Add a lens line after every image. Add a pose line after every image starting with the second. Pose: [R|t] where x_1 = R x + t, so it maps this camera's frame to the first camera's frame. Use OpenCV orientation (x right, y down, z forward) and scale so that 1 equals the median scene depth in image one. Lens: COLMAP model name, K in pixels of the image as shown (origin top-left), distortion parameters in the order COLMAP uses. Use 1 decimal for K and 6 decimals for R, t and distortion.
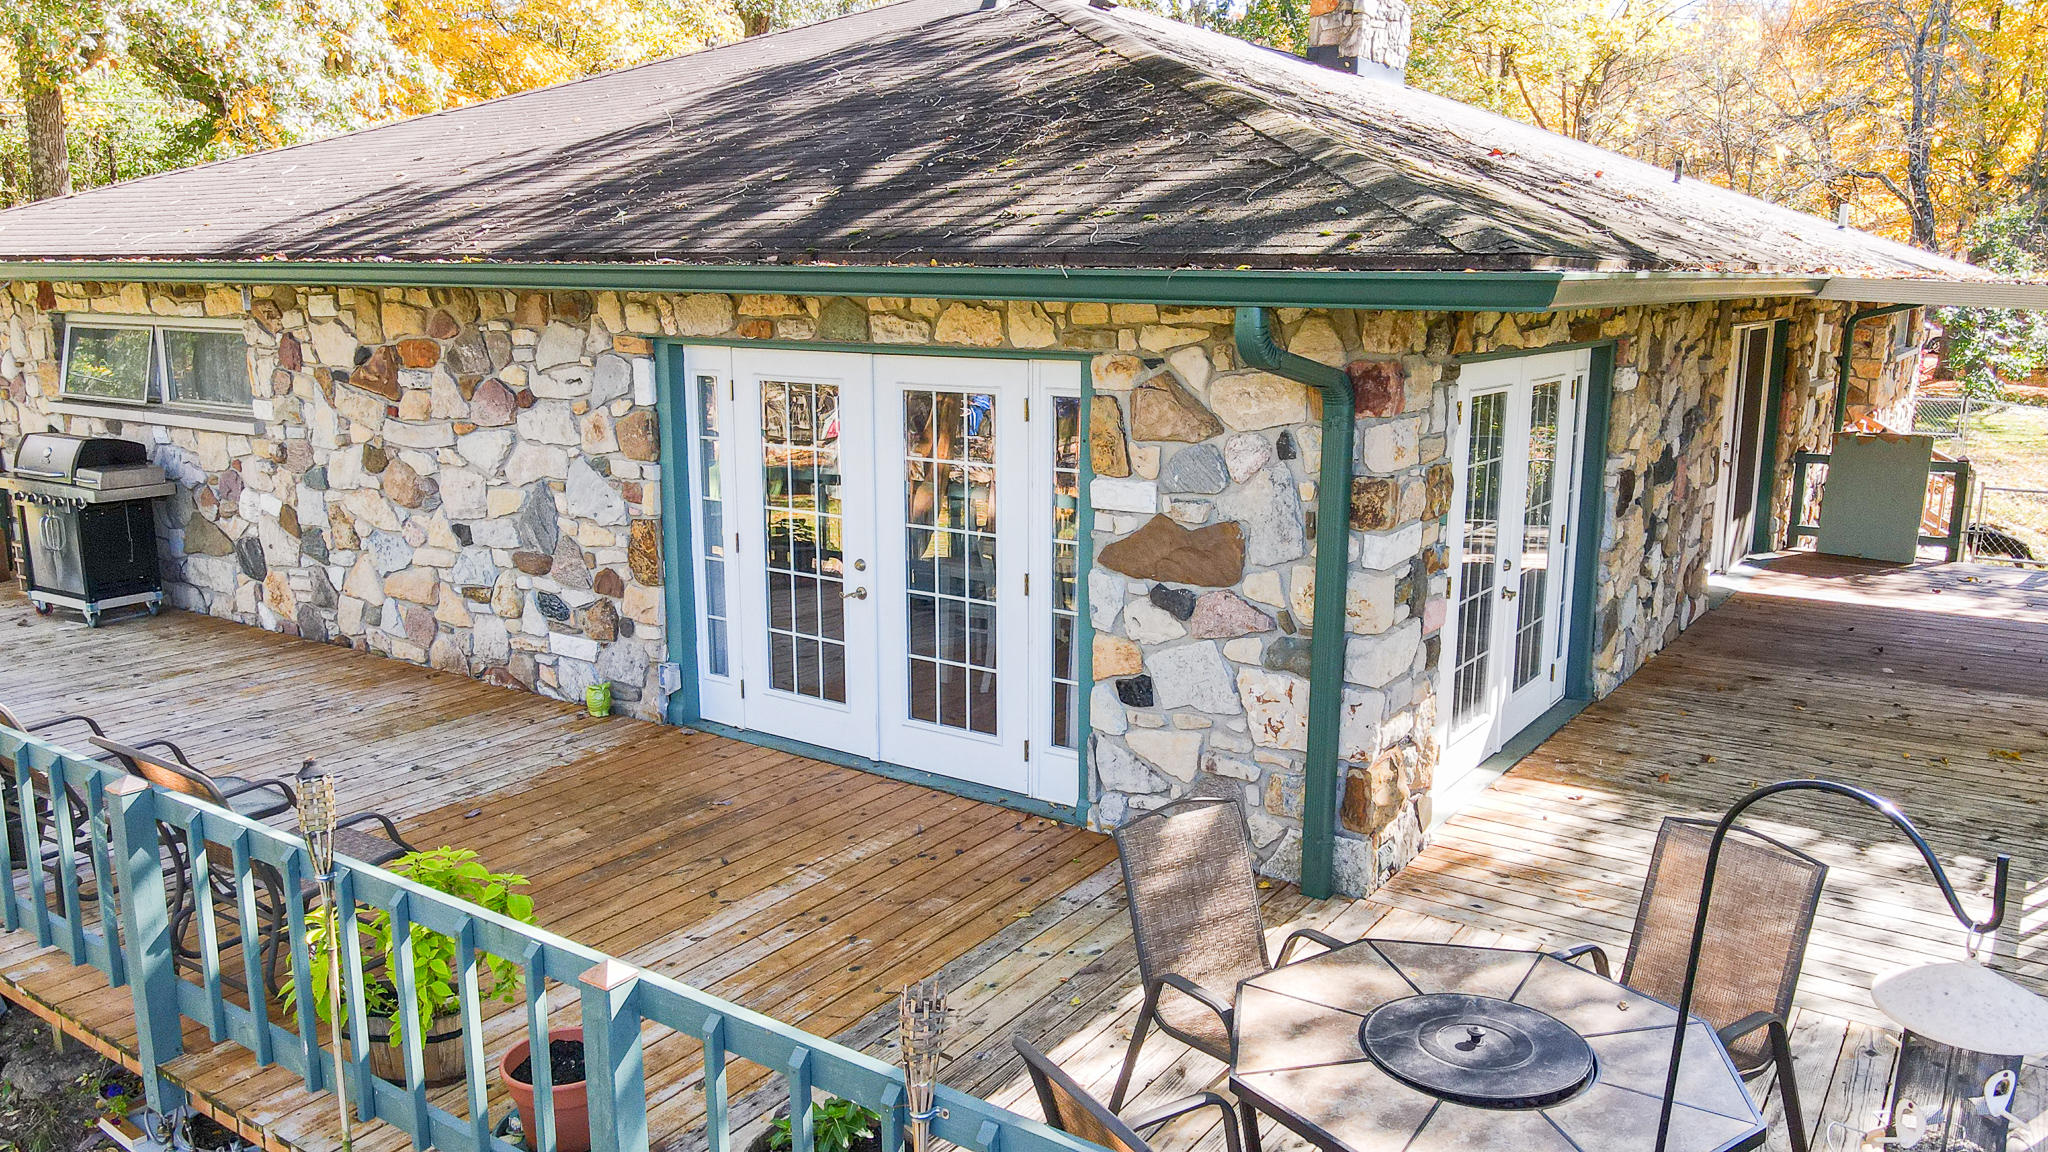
lens RADIAL K [[1541.6, 0, 1024.0], [0, 1541.6, 576.0], [0, 0, 1]] dist [-0.009115, -0.001102]
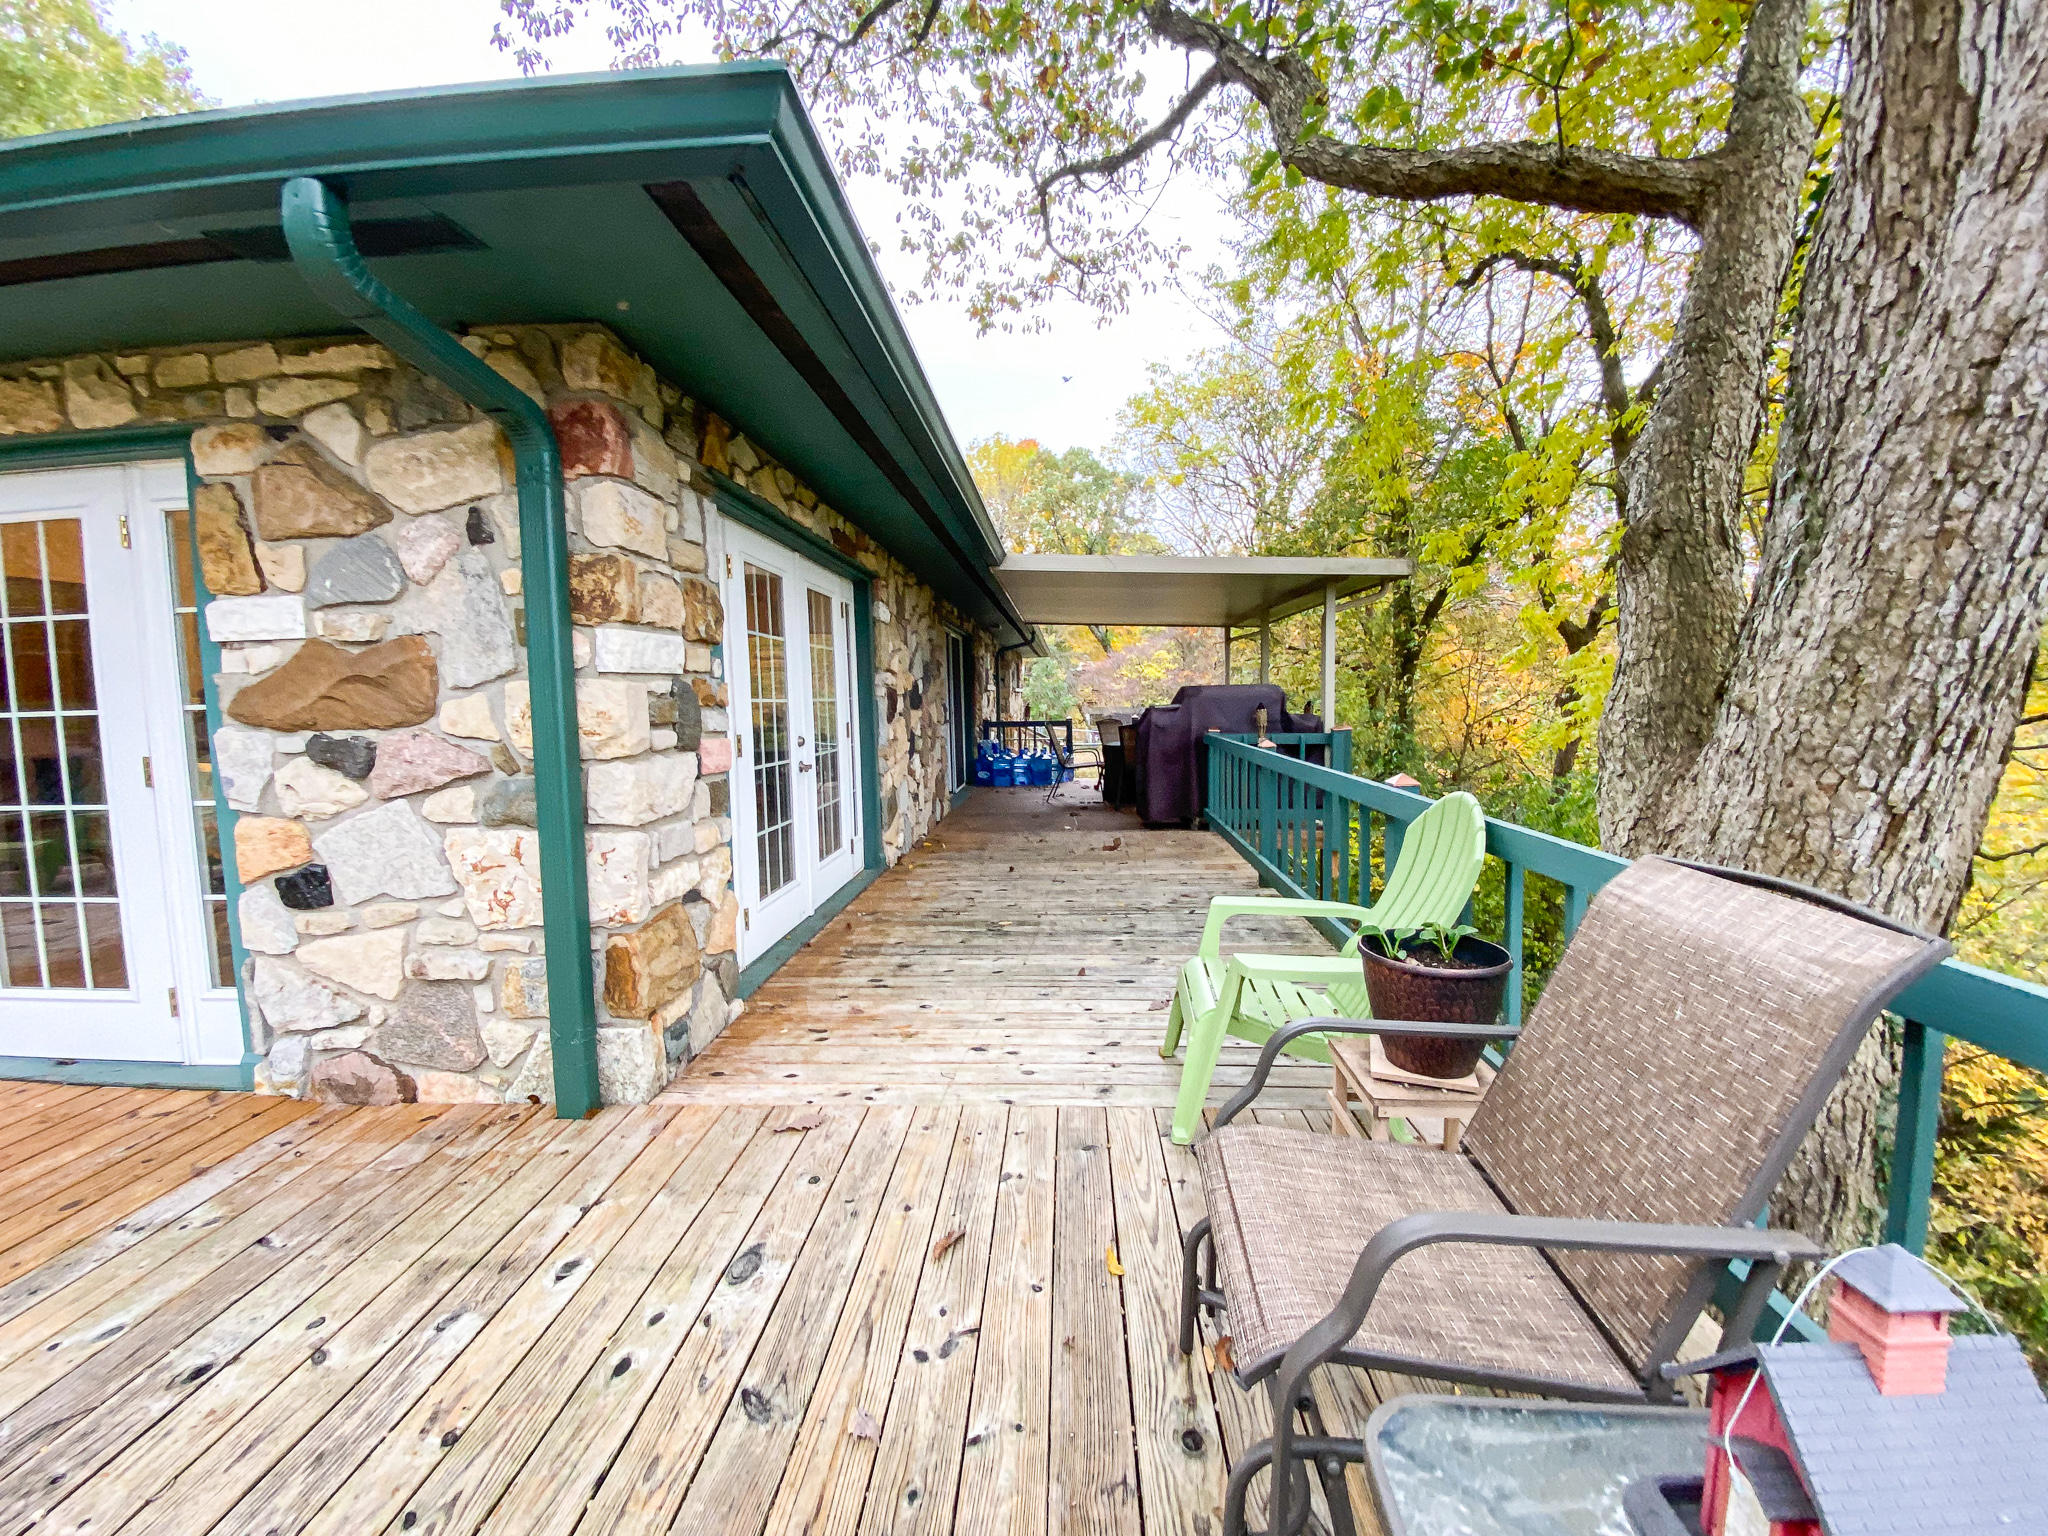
lens RADIAL K [[828.9, 0, 1024.0], [0, 828.9, 768.0], [0, 0, 1]] dist [0.001605, -0.012196]
pose [[0.853135, -0.067795, 0.517266, 0.170122], [0.126579, 0.988792, -0.079174, 0.095003], [-0.506101, 0.133021, 0.852155, 0.499580]]
